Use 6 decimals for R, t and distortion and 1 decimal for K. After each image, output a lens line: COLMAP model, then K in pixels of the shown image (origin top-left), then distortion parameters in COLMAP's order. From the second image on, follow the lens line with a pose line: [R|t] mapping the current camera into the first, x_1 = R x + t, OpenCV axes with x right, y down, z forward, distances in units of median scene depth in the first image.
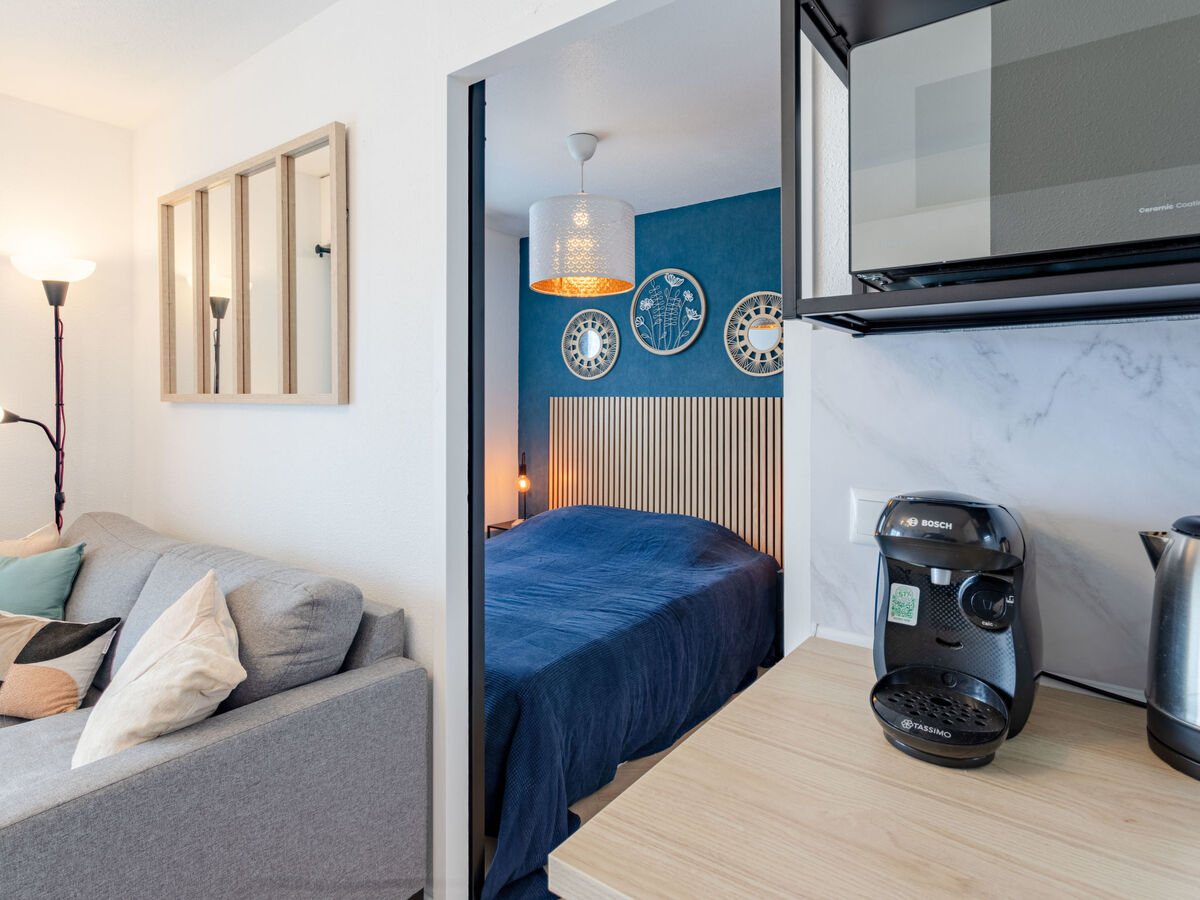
lens RADIAL K [[659.5, 0, 591.2], [0, 659.5, 405.4], [0, 0, 1]] dist [-0.002336, 0.003054]
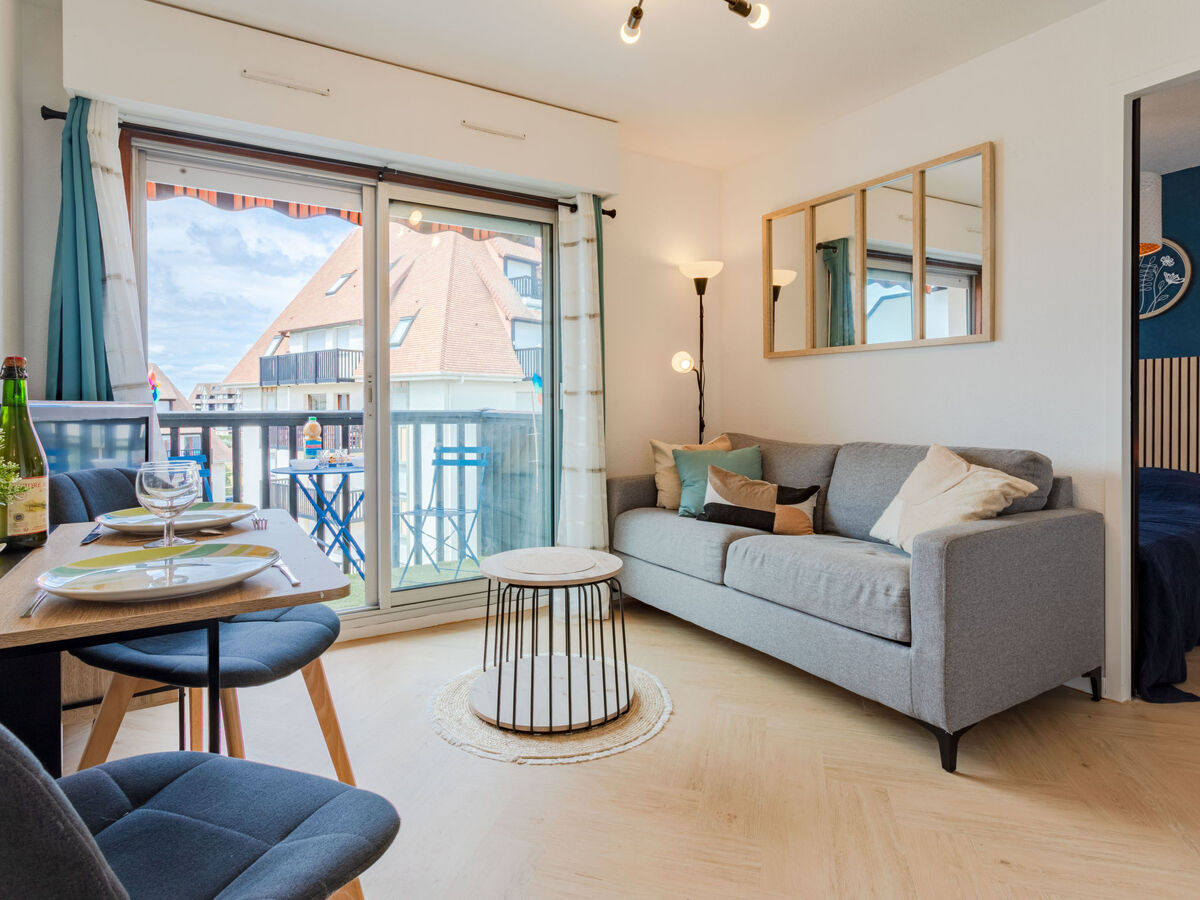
lens RADIAL K [[659.5, 0, 587.2], [0, 659.5, 417.8], [0, 0, 1]] dist [-0.002336, 0.003054]
pose [[0.929805, 0.000546, -0.368052, -0.355808], [0.000696, 0.999995, 0.003241, 0.086673], [0.368052, -0.003270, 0.929799, -0.337862]]
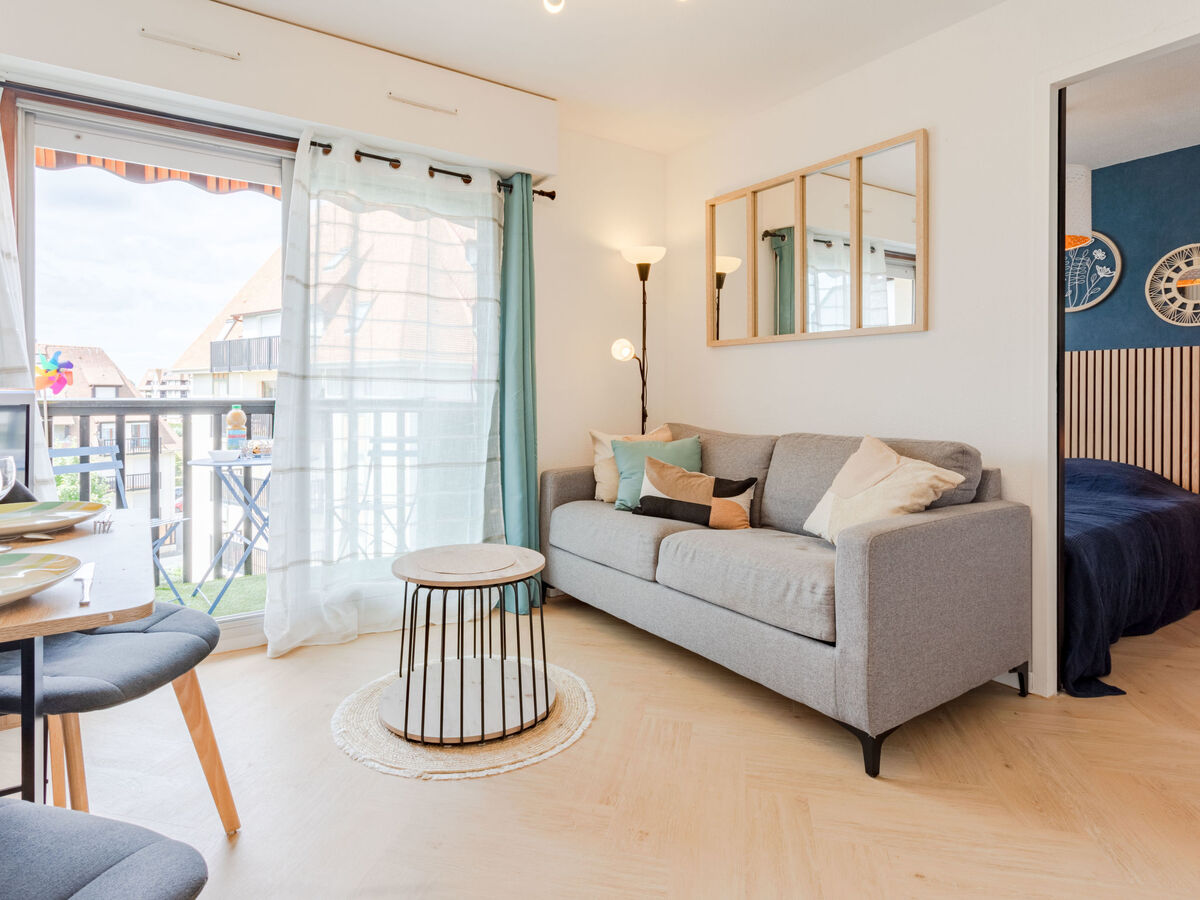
lens RADIAL K [[659.5, 0, 593.5], [0, 659.5, 406.2], [0, 0, 1]] dist [-0.002336, 0.003054]
pose [[0.950241, 0.004195, -0.311487, -0.327889], [-0.003314, 0.999989, 0.003358, 0.085161], [0.311497, -0.002158, 0.950245, -0.292096]]
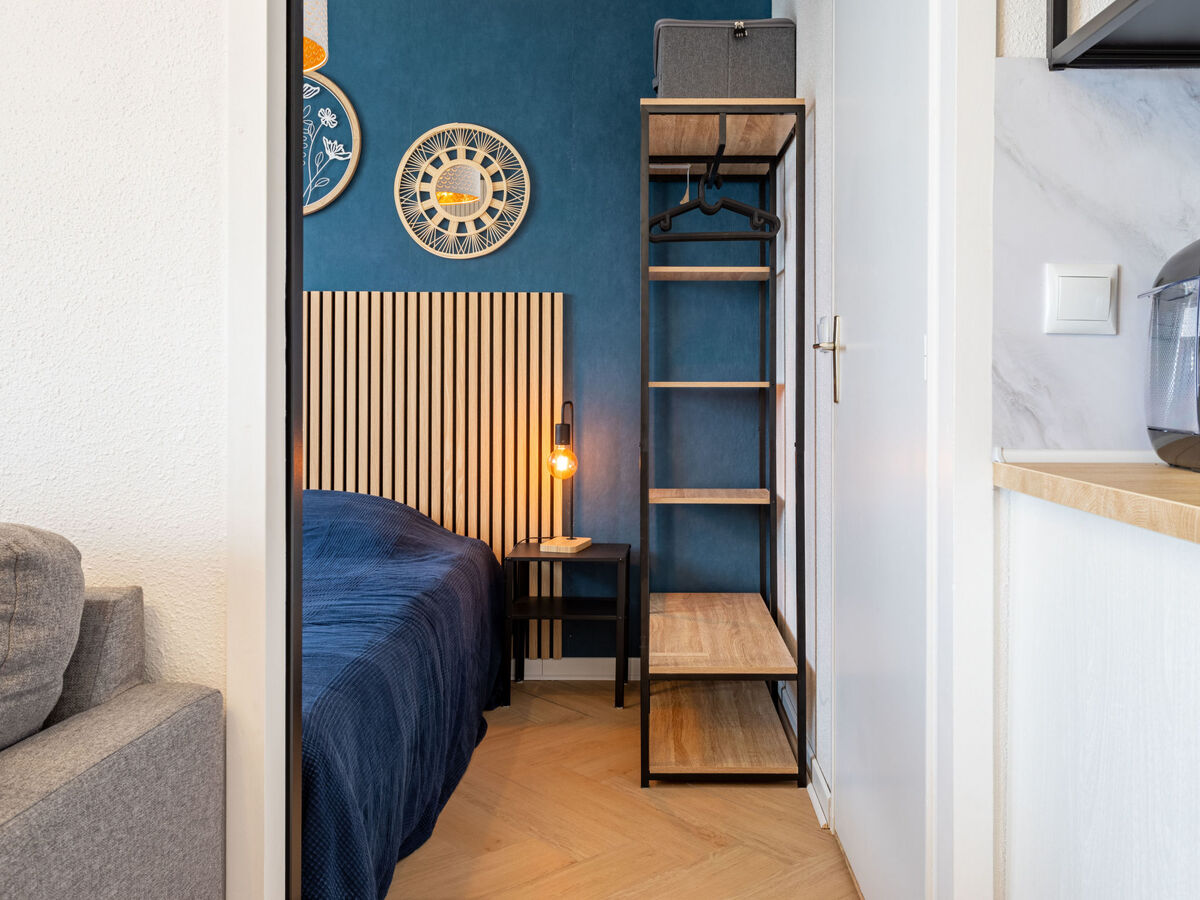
lens RADIAL K [[1076.0, 0, 627.4], [0, 1076.0, 380.0], [0, 0, 1]] dist [0.032312, -0.003575]
pose [[0.806266, 0.002170, 0.591549, -0.227743], [0.001616, 0.999981, -0.005871, 0.080682], [-0.591551, 0.005689, 0.806248, 0.078874]]
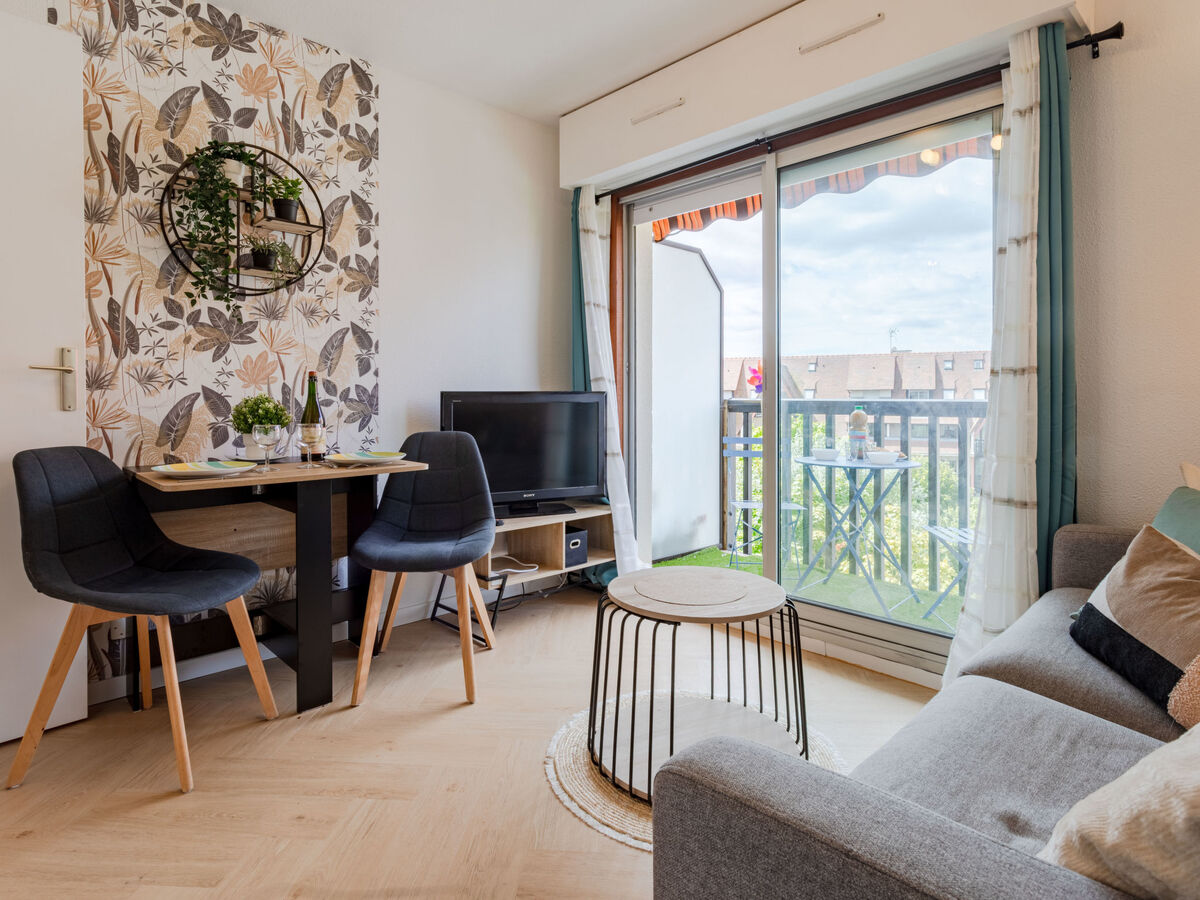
lens RADIAL K [[659.5, 0, 579.7], [0, 659.5, 404.0], [0, 0, 1]] dist [-0.002336, 0.003054]
pose [[-0.166805, 0.008009, -0.985957, -0.092019], [-0.013094, 0.999861, 0.010337, 0.081429], [0.985903, 0.014634, -0.166677, 0.261916]]
